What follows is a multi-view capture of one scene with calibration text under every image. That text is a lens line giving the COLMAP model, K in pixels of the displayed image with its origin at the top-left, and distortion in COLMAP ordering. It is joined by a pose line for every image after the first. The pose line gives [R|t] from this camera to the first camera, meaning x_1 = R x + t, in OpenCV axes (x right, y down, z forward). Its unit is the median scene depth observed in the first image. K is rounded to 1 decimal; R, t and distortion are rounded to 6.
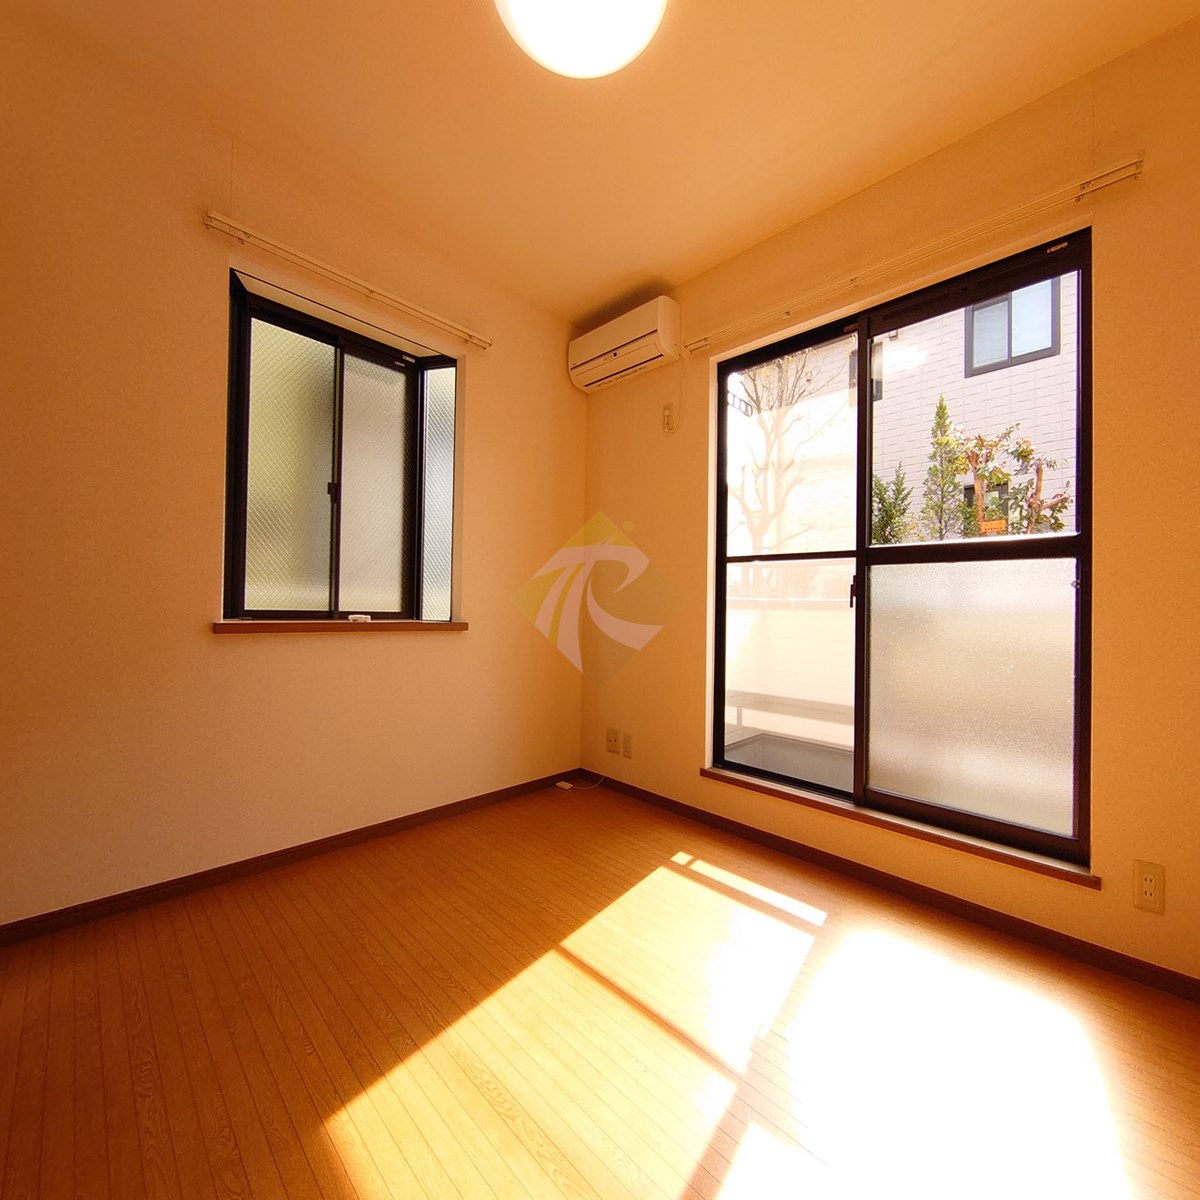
lens RADIAL K [[518.7, 0, 601.2], [0, 518.7, 598.3], [0, 0, 1]] dist [-0.003411, -0.000805]
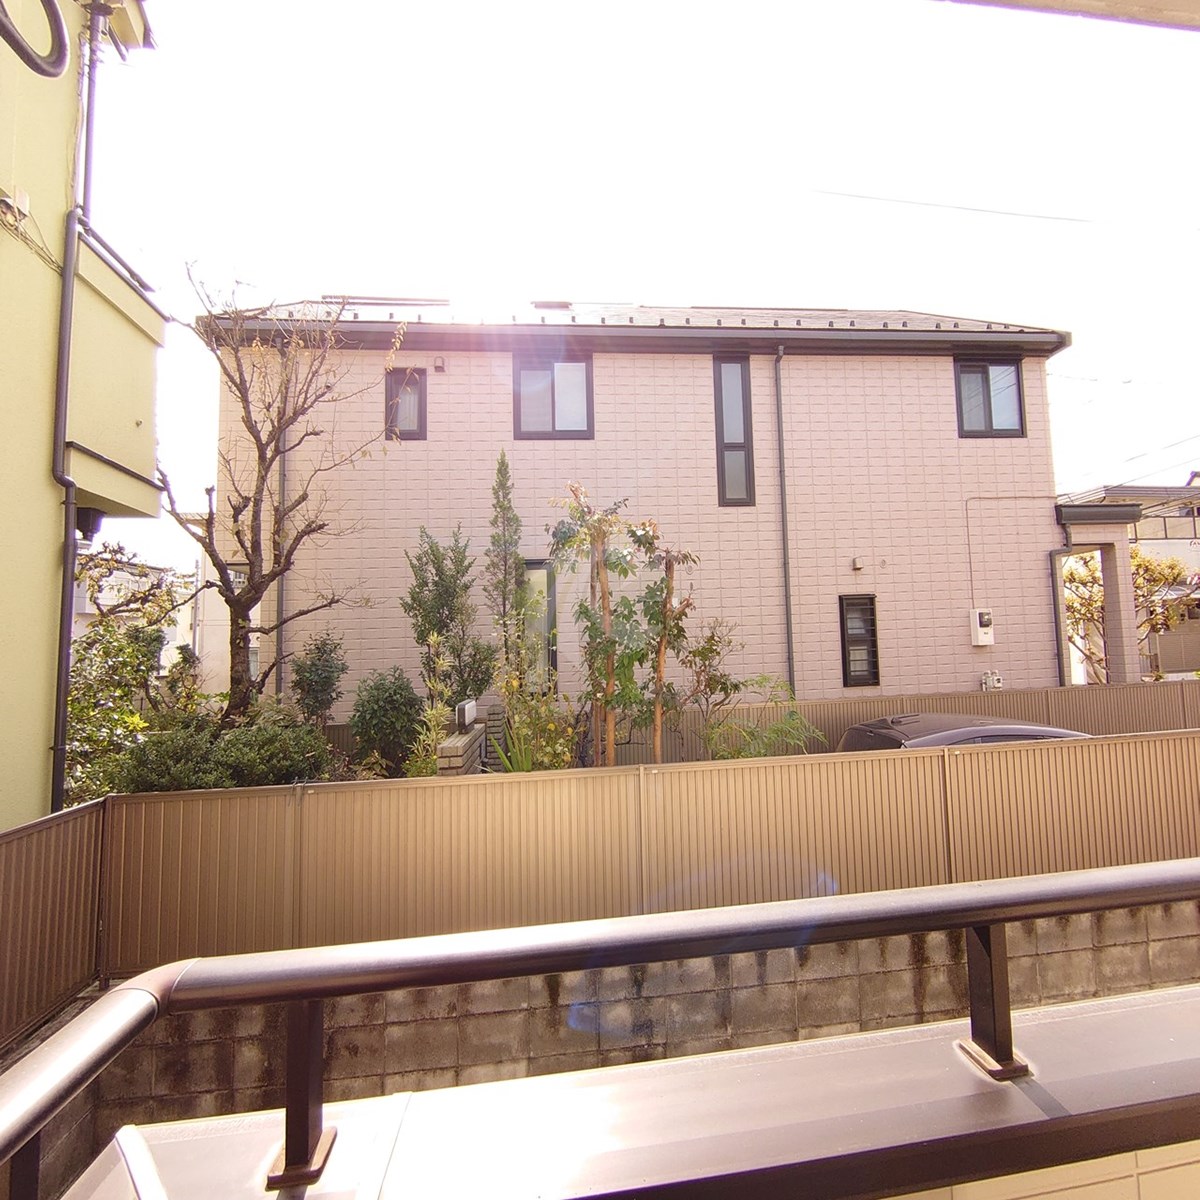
lens RADIAL K [[518.7, 0, 603.5], [0, 518.7, 605.8], [0, 0, 1]] dist [-0.003411, -0.000805]
pose [[0.635492, 0.025135, 0.771698, 0.118950], [0.031931, 0.997759, -0.058794, -0.082565], [-0.771447, 0.062004, 0.633266, 0.334019]]
